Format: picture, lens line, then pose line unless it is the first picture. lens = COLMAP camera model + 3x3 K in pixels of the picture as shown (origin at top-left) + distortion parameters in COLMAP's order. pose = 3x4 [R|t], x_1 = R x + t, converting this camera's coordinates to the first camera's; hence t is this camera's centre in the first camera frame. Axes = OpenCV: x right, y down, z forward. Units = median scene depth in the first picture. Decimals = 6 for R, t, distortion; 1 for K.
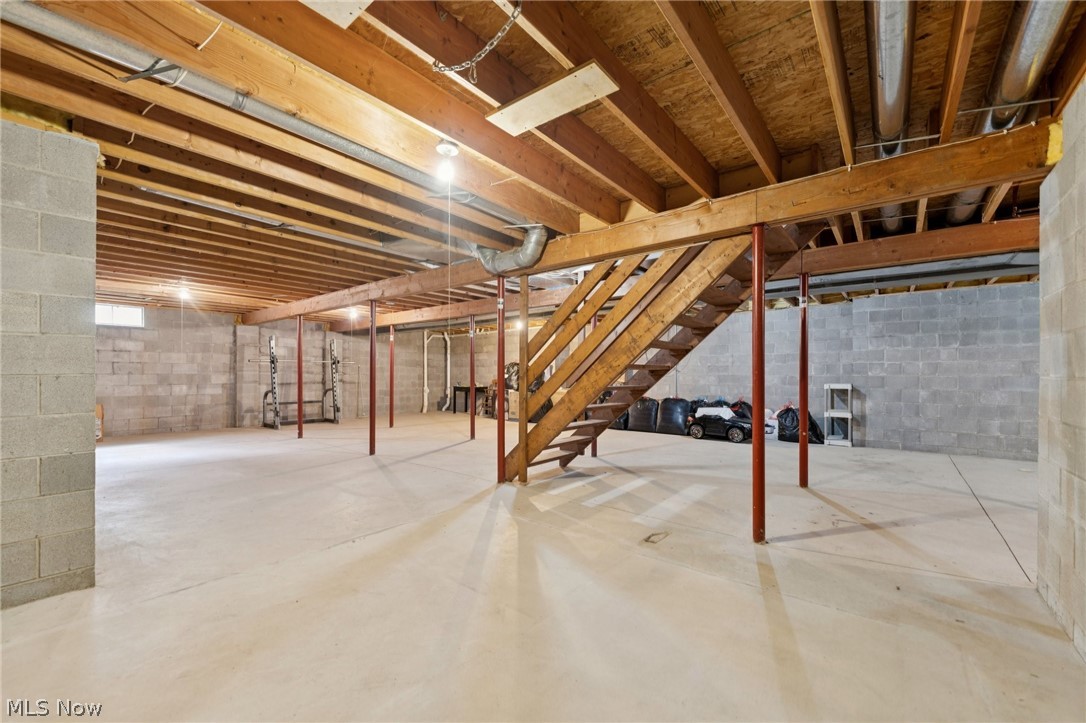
lens RADIAL K [[434.4, 0, 542.3], [0, 434.4, 360.7], [0, 0, 1]] dist [-0.000224, 0.000103]
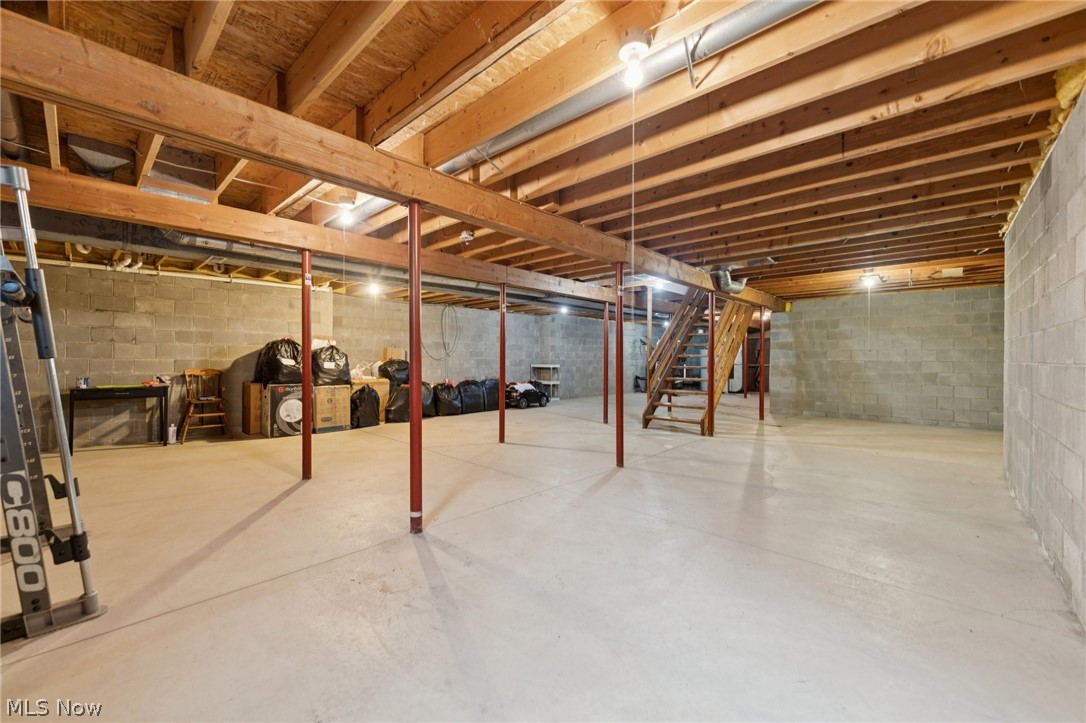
lens RADIAL K [[434.4, 0, 542.3], [0, 434.4, 360.7], [0, 0, 1]] dist [-0.000224, 0.000103]
pose [[0.069230, -0.006987, 0.997576, -0.843435], [-0.032074, 0.999443, 0.009225, 0.021509], [-0.997085, -0.032635, 0.068968, 0.794645]]
